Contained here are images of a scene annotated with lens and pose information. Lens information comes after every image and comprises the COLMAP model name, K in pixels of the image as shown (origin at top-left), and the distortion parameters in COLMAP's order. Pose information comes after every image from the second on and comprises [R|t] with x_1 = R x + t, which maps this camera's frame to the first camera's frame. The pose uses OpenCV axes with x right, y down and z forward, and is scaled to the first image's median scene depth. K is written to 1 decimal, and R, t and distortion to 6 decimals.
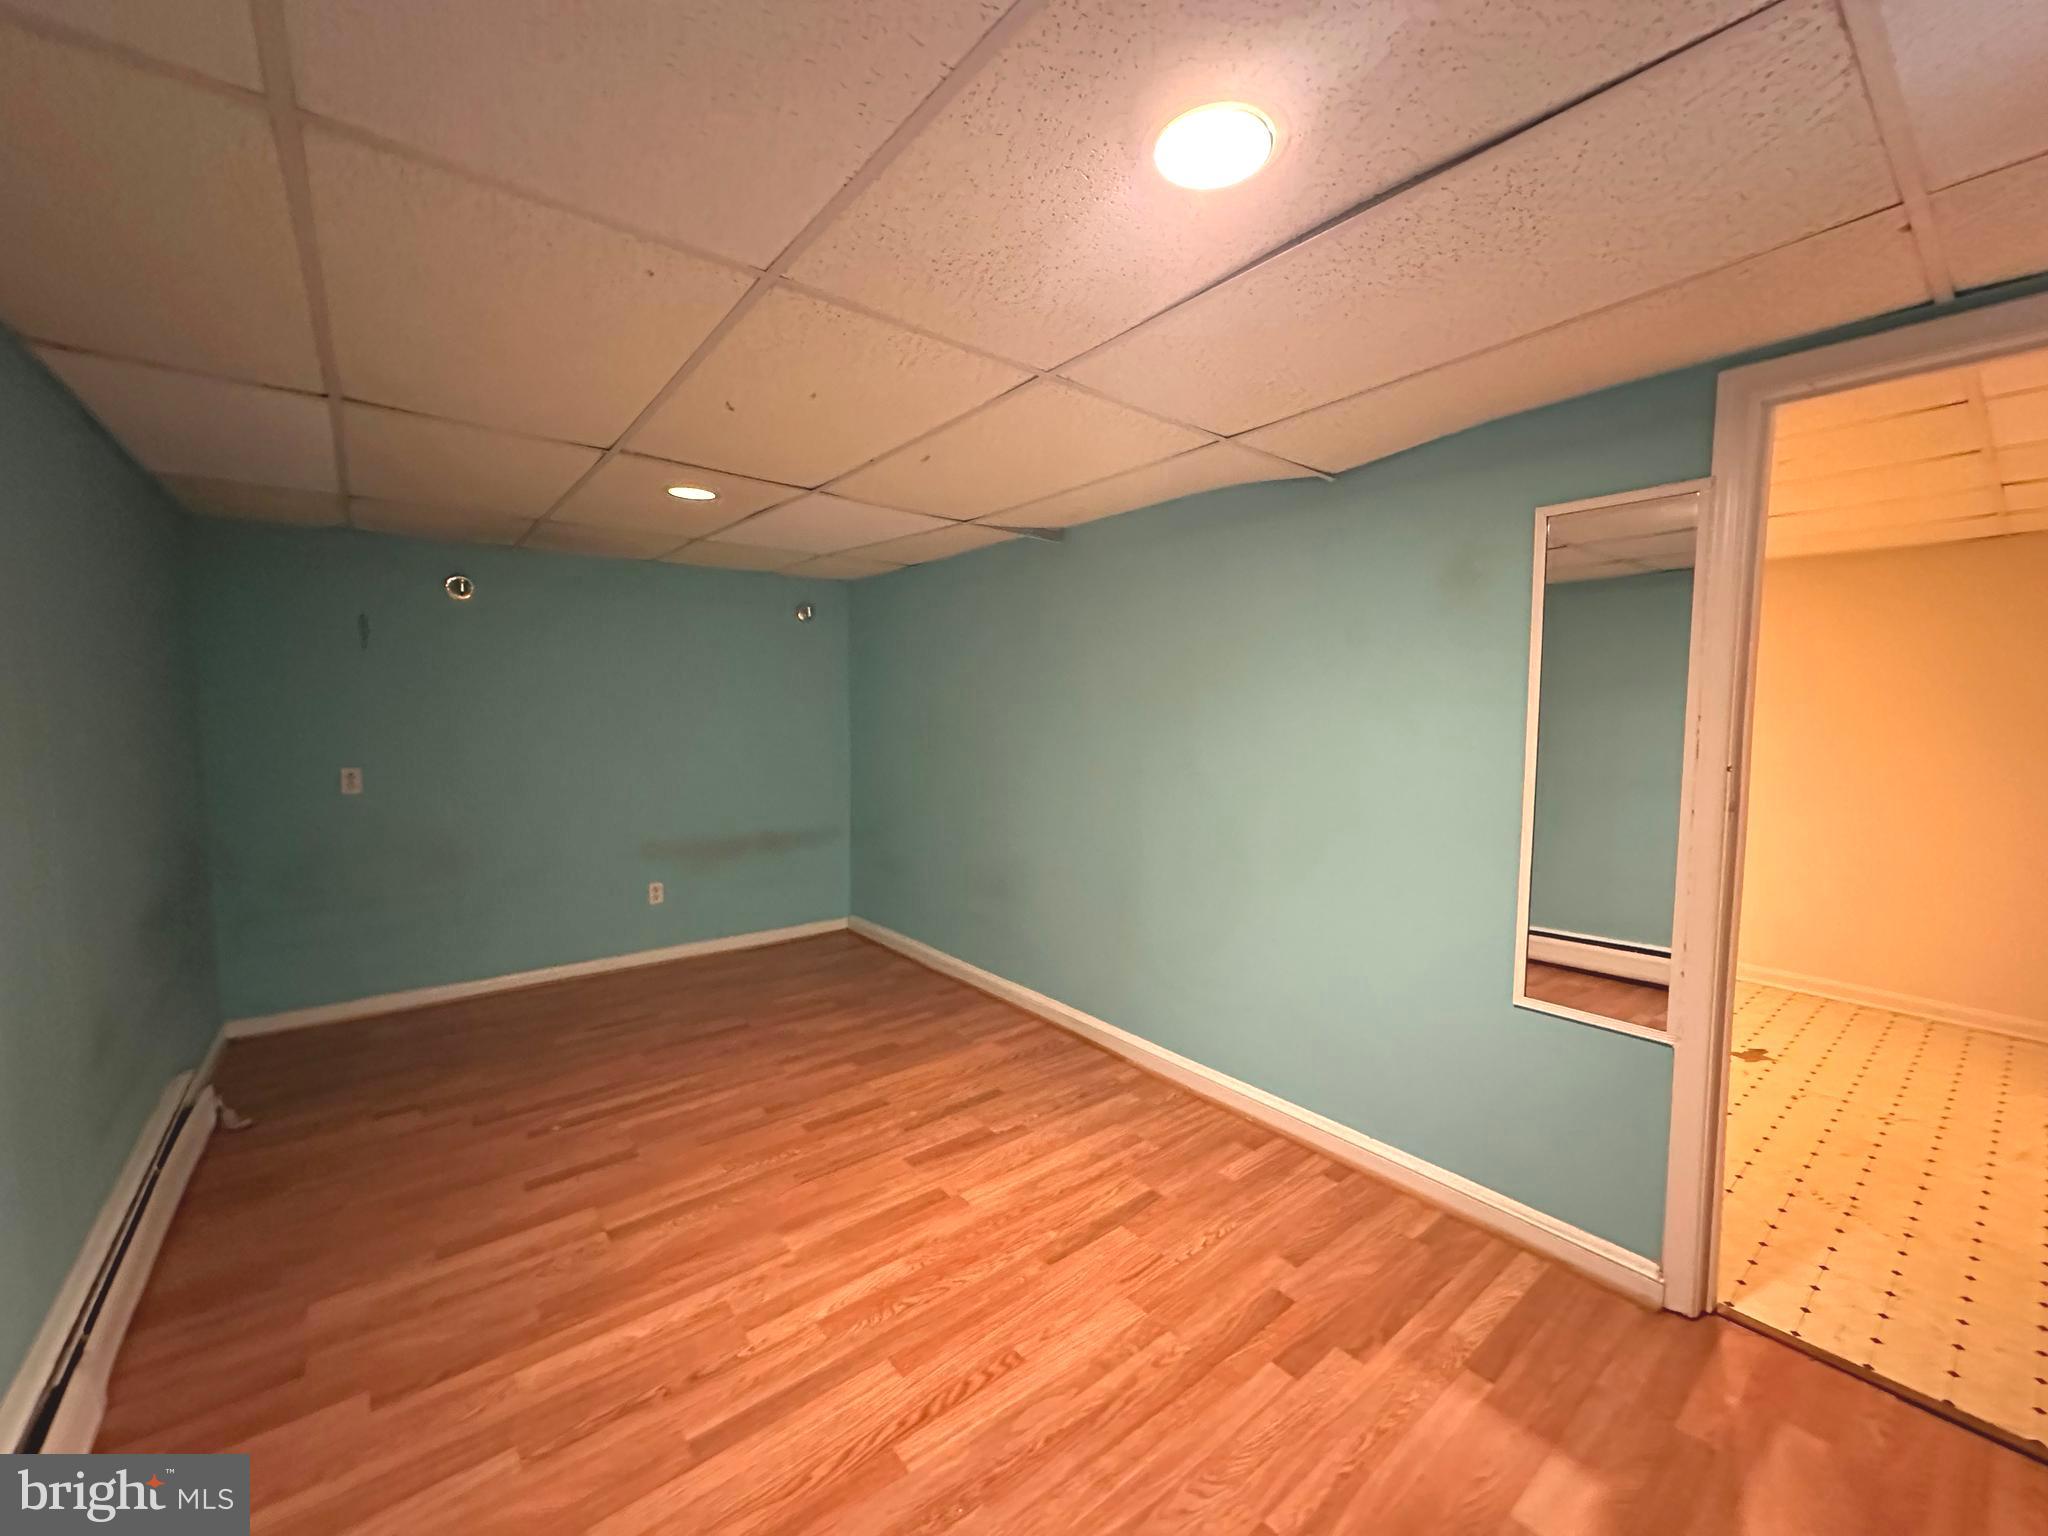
lens RADIAL K [[816.2, 0, 1019.3], [0, 816.2, 778.8], [0, 0, 1]] dist [-0.003910, 0.001183]
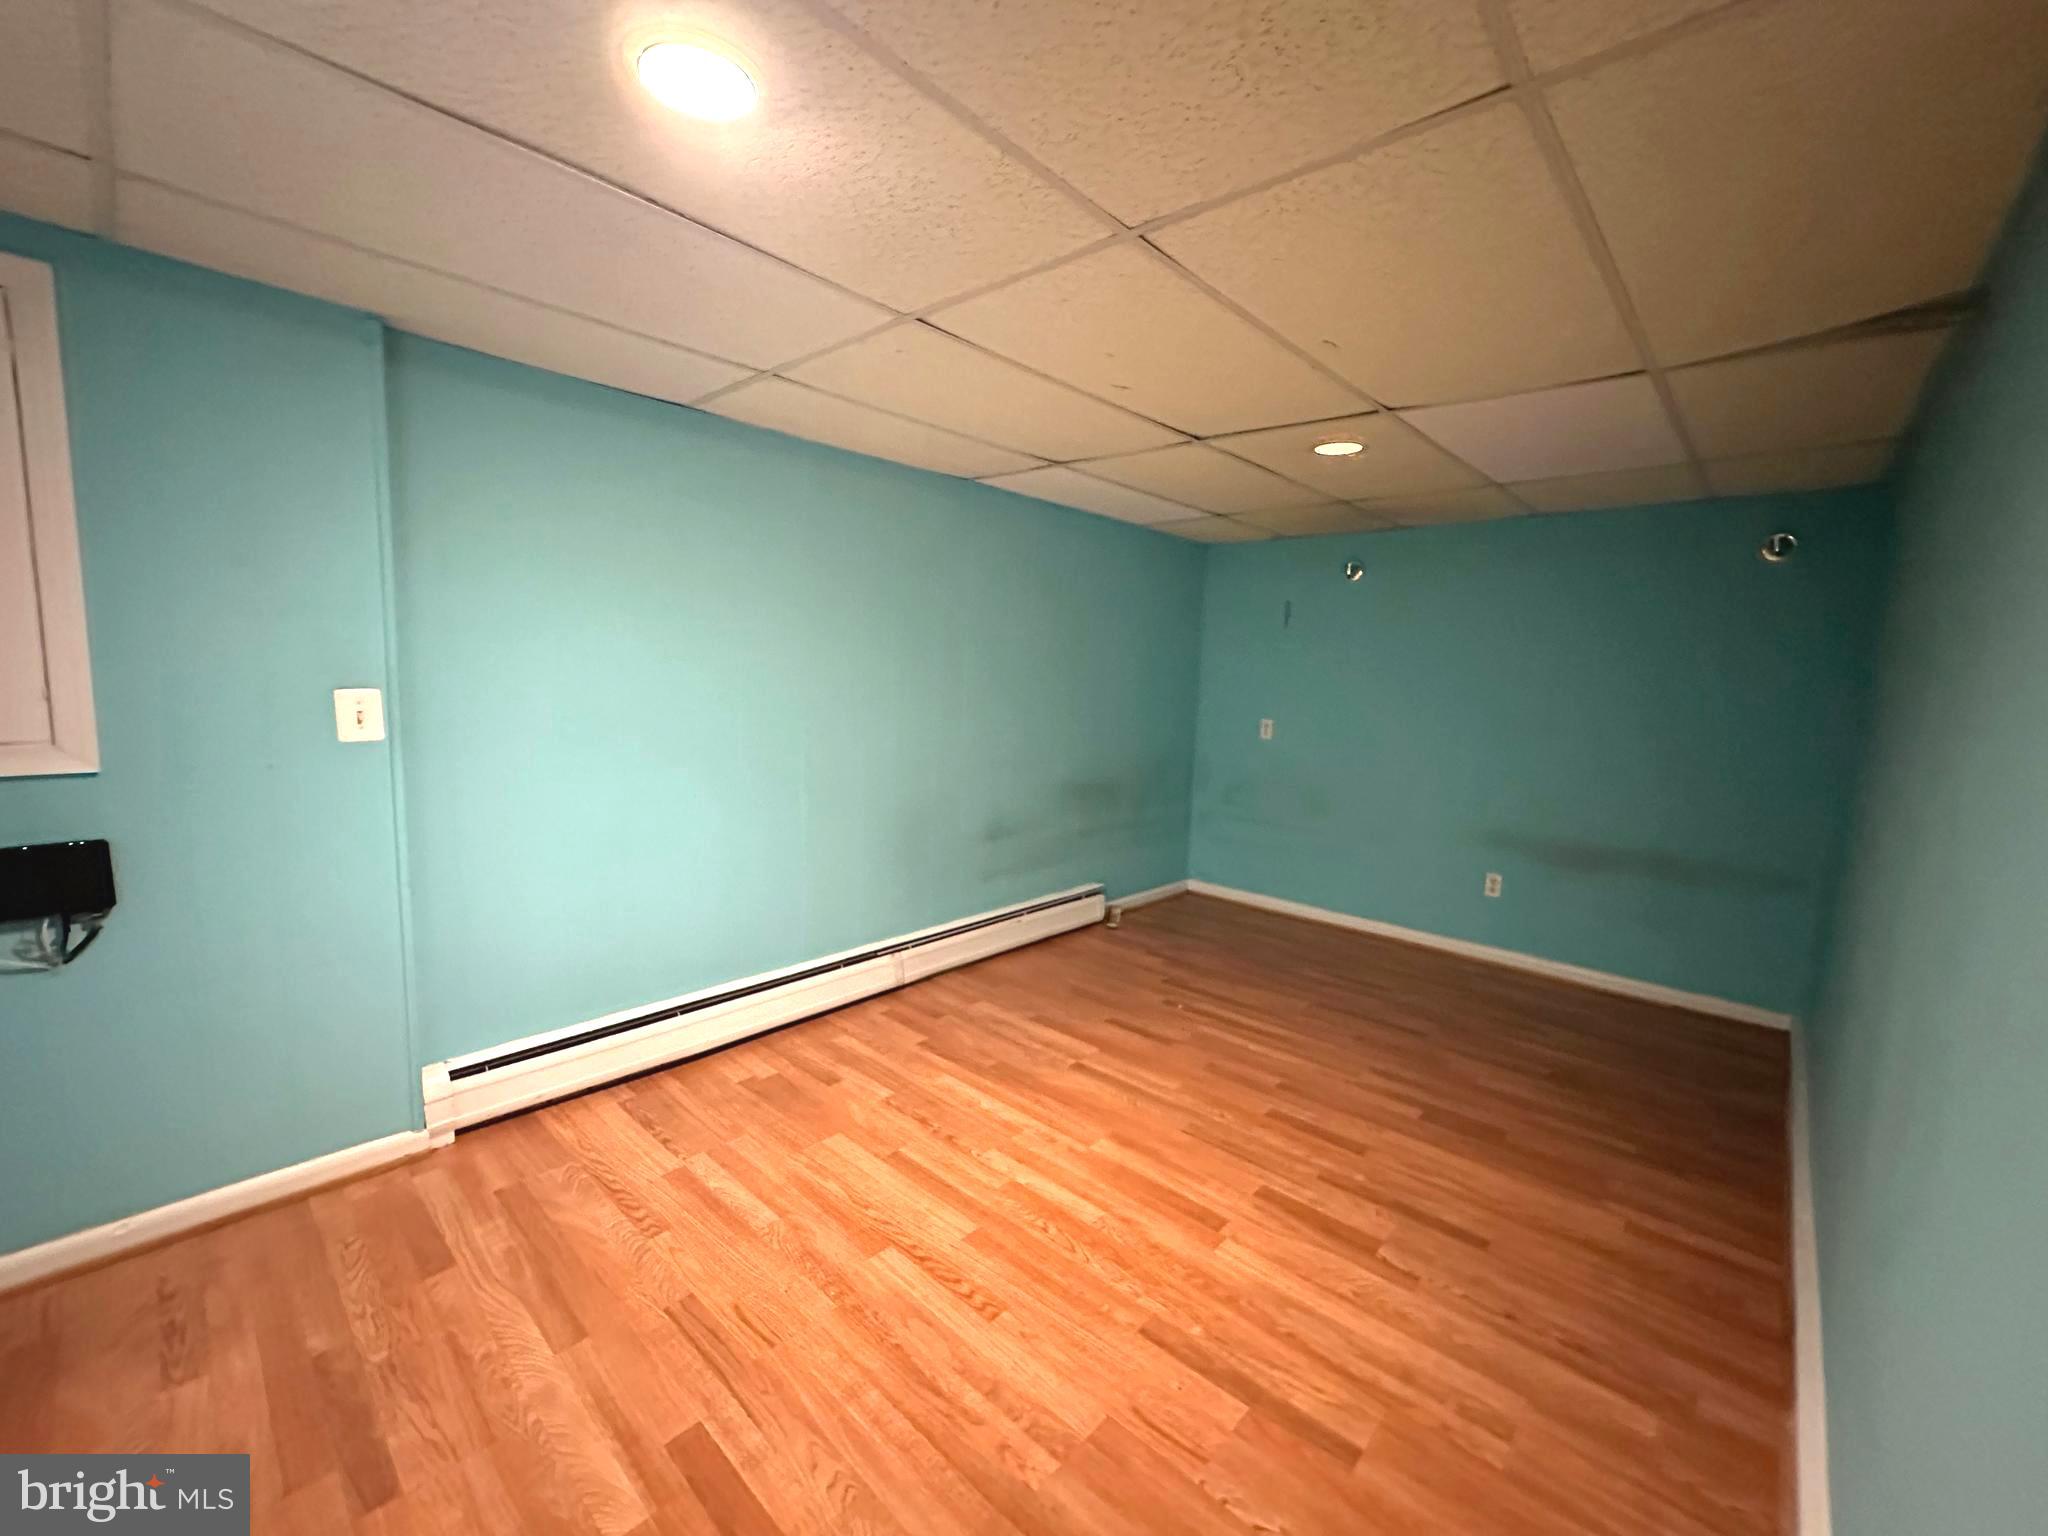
lens RADIAL K [[816.2, 0, 1020.1], [0, 816.2, 757.1], [0, 0, 1]] dist [-0.003910, 0.001183]
pose [[0.153962, 0.103373, -0.982654, 0.756166], [-0.121655, 0.988929, 0.084972, -0.029036], [0.980559, 0.106462, 0.164834, 0.680411]]
